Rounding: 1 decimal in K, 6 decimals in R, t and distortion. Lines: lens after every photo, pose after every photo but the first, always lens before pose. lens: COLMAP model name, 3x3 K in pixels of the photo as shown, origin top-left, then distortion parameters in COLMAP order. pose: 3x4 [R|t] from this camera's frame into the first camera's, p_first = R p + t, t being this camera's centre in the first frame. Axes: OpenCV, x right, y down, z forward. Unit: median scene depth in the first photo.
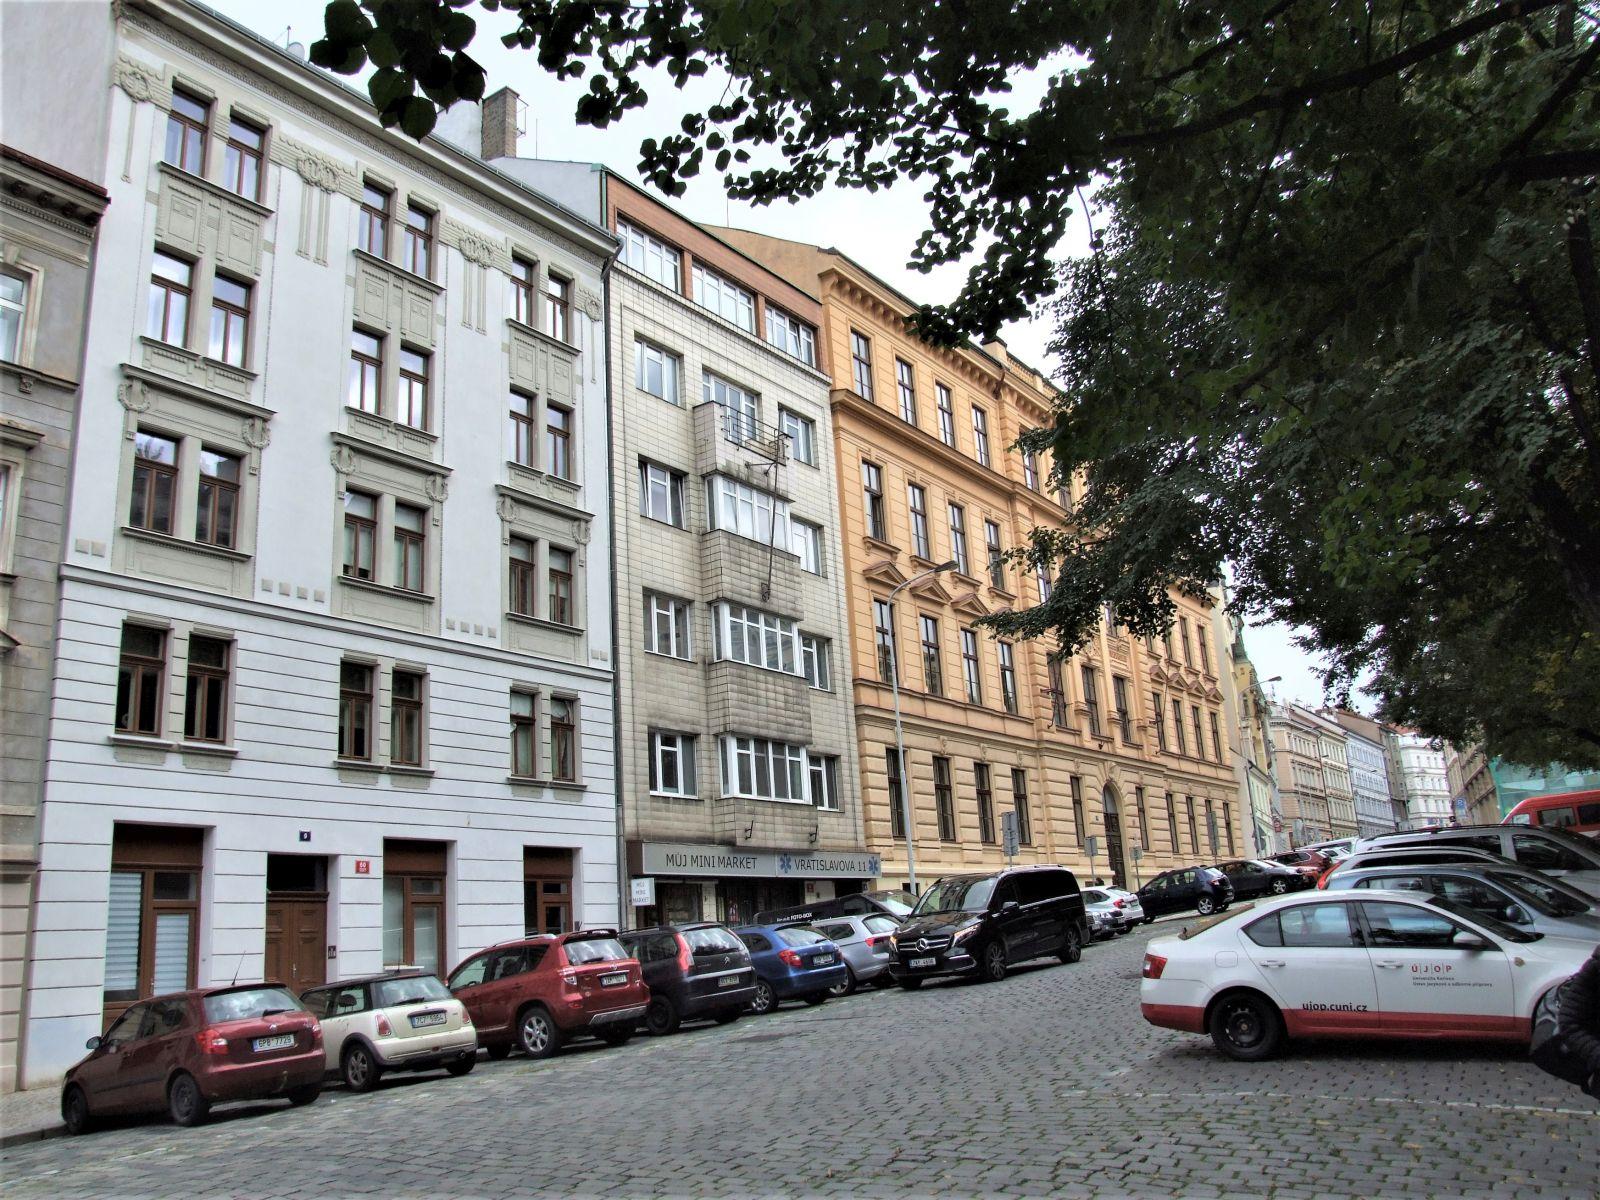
lens RADIAL K [[1278.5, 0, 800.0], [0, 1278.5, 600.0], [0, 0, 1]] dist [-0.169560, -0.001001]
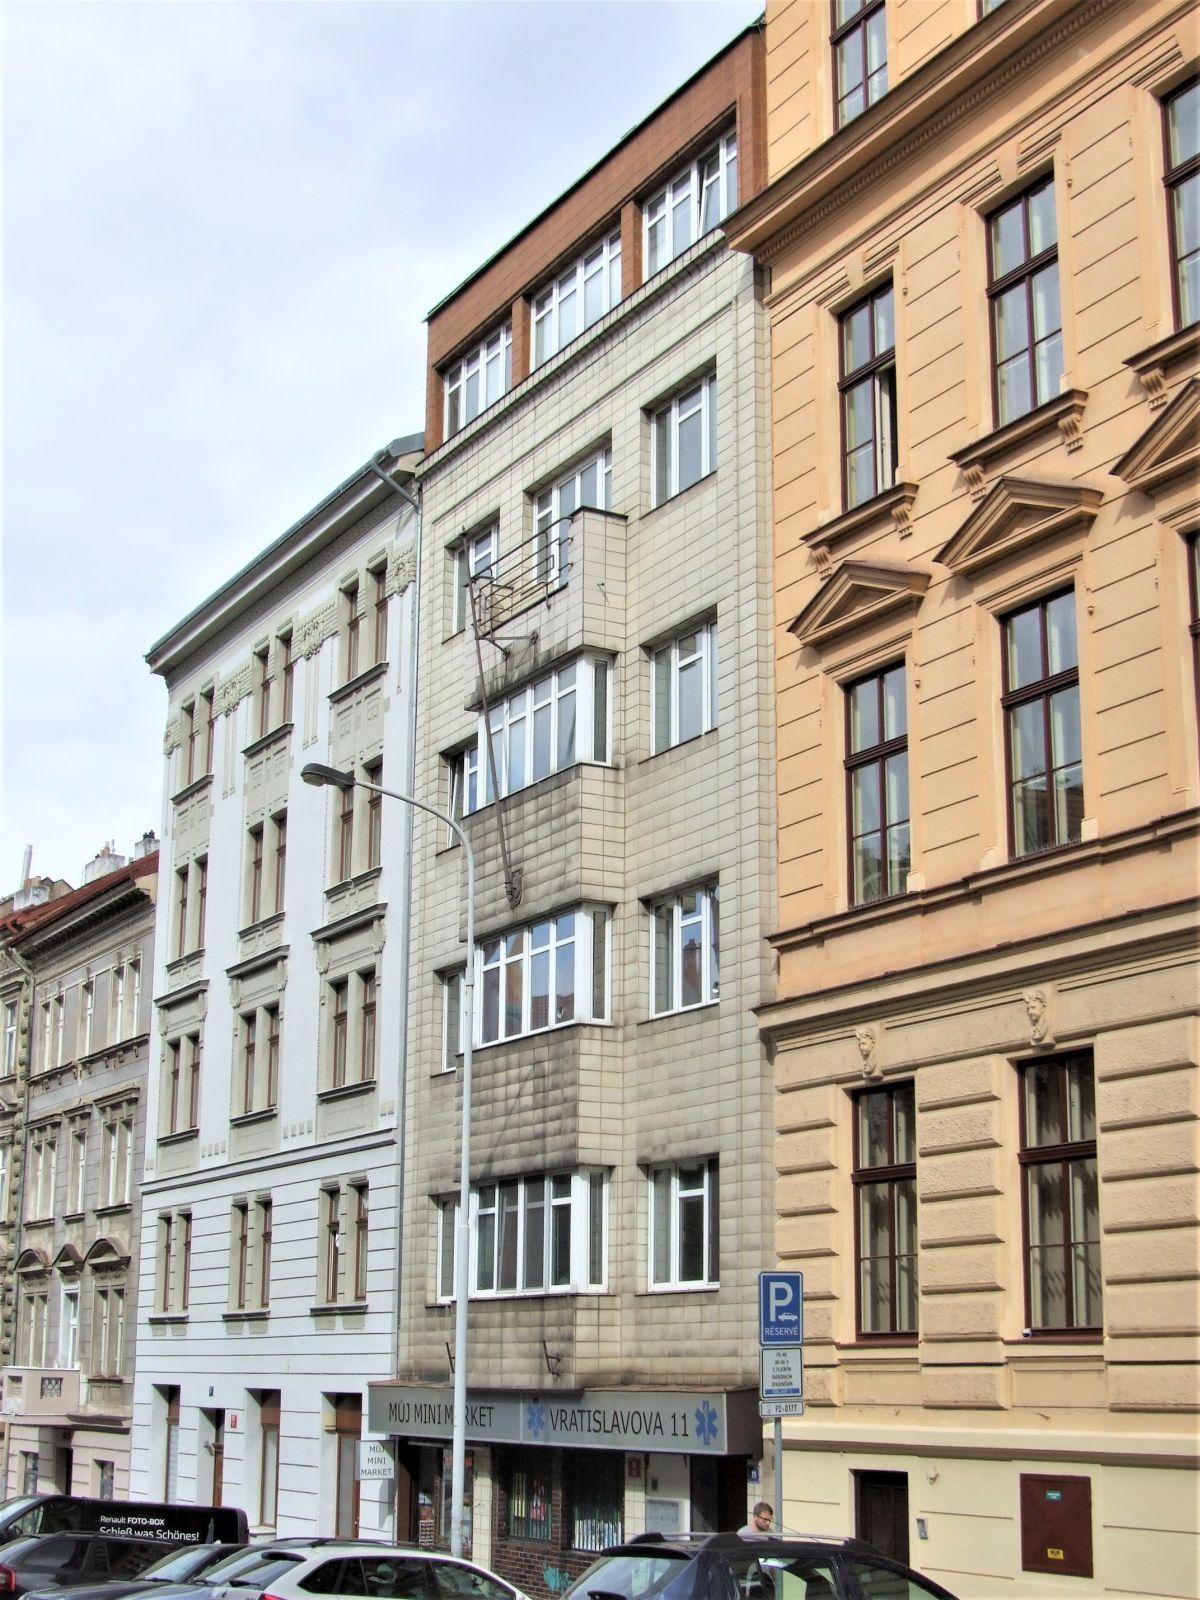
lens RADIAL K [[2469.2, 0, 600.0], [0, 2469.2, 800.0], [0, 0, 1]] dist [-0.113536, -0.030790]
pose [[-0.448028, -0.156537, -0.880208, 0.814379], [0.246746, 0.924659, -0.290037, 0.250779], [0.859295, -0.347133, -0.375649, 1.371129]]
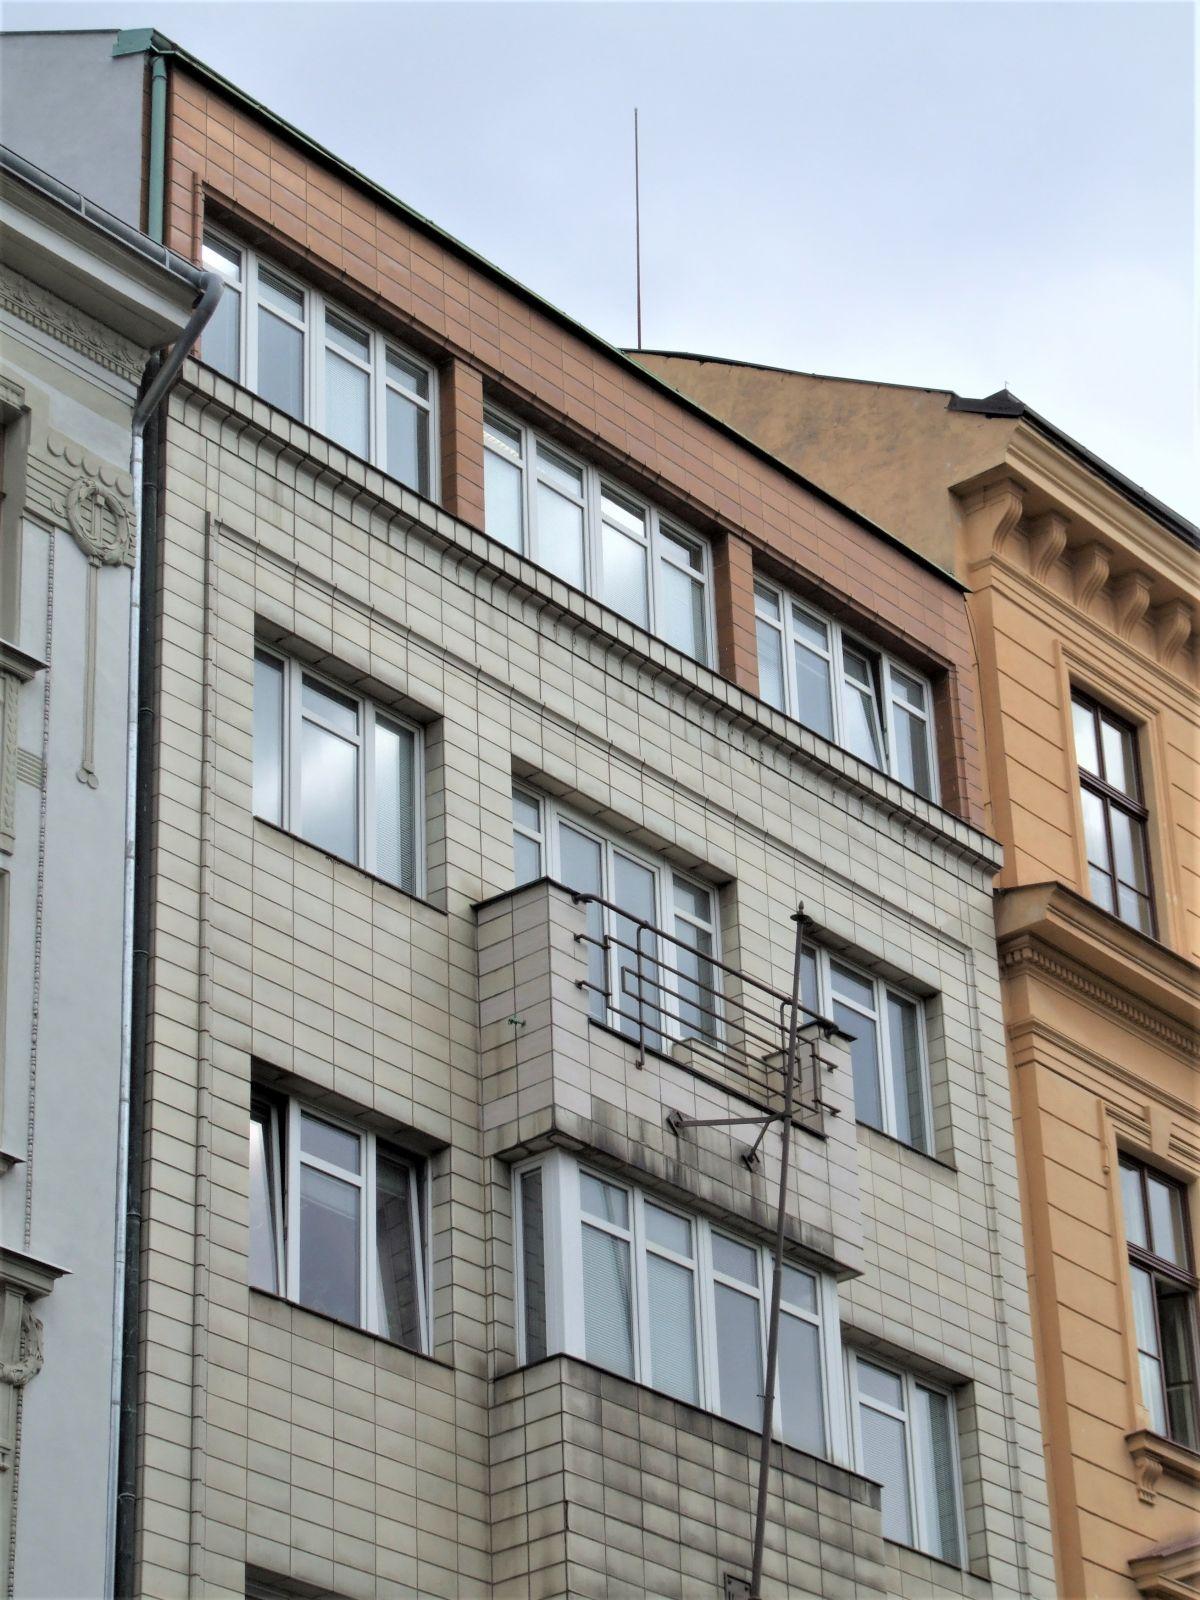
lens RADIAL K [[4138.8, 0, 600.0], [0, 4138.8, 800.0], [0, 0, 1]] dist [0.072525, 0.730135]
pose [[0.996581, -0.006928, -0.082332, 0.014377], [-0.012767, 0.971599, -0.236291, 0.032172], [0.081630, 0.236534, 0.968188, 0.146294]]
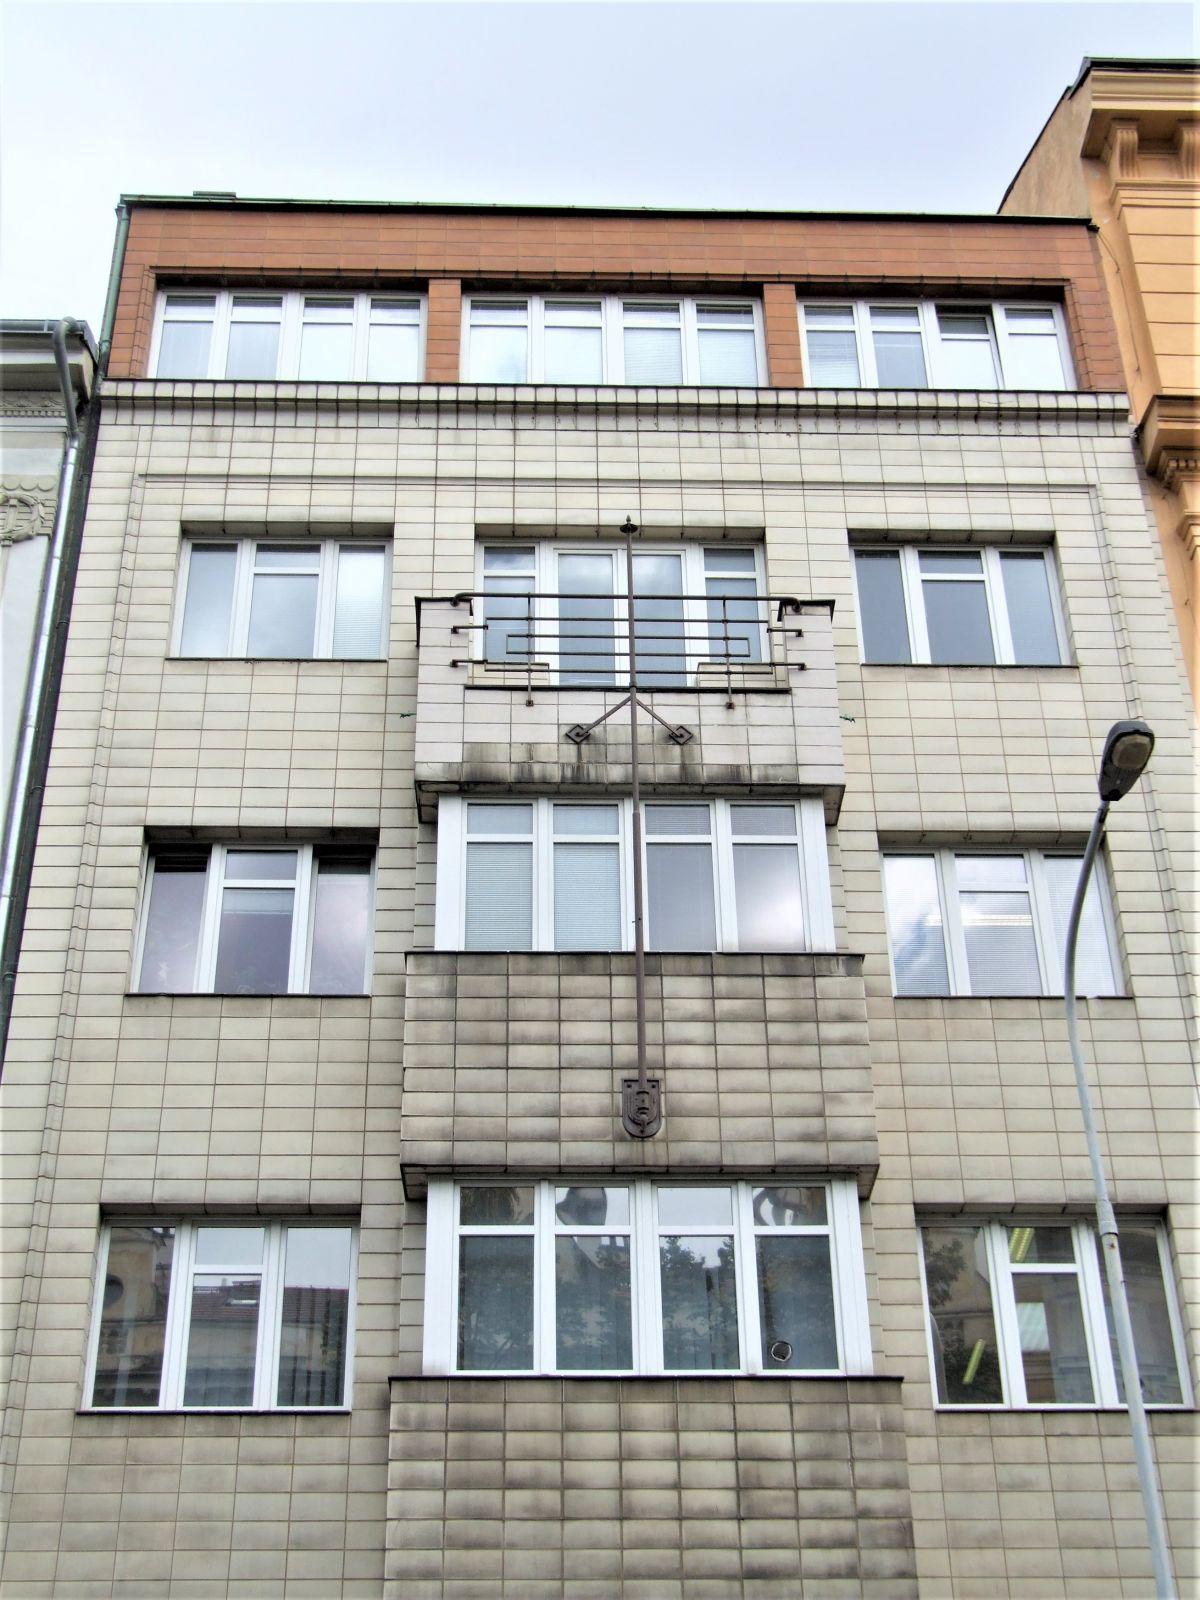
lens RADIAL K [[2351.0, 0, 598.2], [0, 2351.0, 764.1], [0, 0, 1]] dist [-0.043150, 0.183156]
pose [[0.612506, -0.414955, -0.672792, 0.339456], [0.185797, 0.902863, -0.387708, 0.121994], [0.768321, 0.112471, 0.630106, 0.634530]]
